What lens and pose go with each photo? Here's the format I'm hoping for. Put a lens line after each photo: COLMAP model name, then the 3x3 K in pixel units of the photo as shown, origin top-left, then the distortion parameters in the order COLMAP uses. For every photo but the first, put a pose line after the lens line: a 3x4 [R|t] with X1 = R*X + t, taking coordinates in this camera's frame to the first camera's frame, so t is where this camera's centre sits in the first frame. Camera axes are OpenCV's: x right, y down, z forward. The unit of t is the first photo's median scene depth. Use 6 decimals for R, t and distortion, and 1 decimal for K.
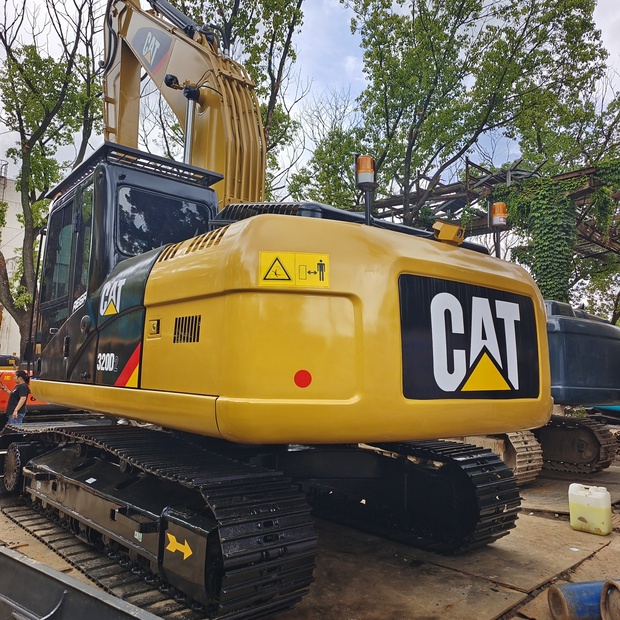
lens RADIAL K [[561.8, 0, 314.8], [0, 561.8, 310.5], [0, 0, 1]] dist [0.040820, -0.004694]
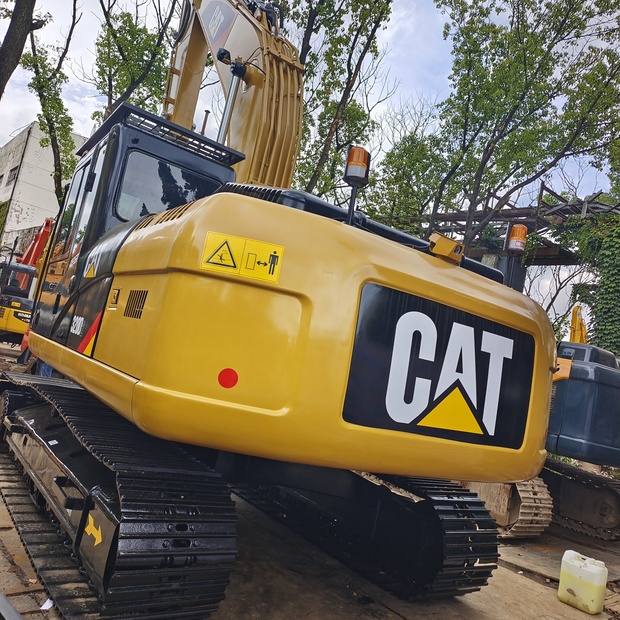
lens RADIAL K [[561.8, 0, 314.8], [0, 561.8, 310.5], [0, 0, 1]] dist [0.040820, -0.004694]
pose [[0.979630, 0.169281, -0.108020, 0.099758], [-0.169357, 0.985518, 0.008537, -0.008349], [0.107901, 0.009931, 0.994112, 0.062364]]
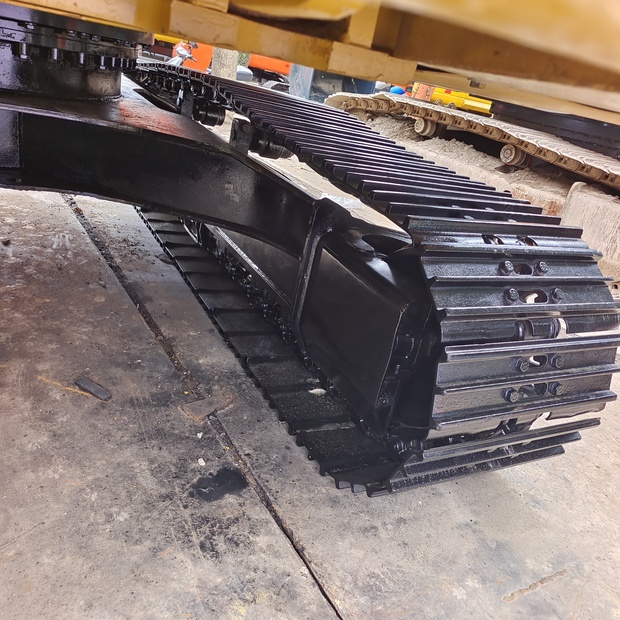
lens RADIAL K [[561.8, 0, 314.8], [0, 561.8, 310.5], [0, 0, 1]] dist [0.040820, -0.004694]
pose [[0.953220, 0.261857, -0.151006, 0.218782], [-0.160953, 0.862540, 0.479706, 0.148542], [0.255863, -0.432961, 0.864337, 0.639189]]
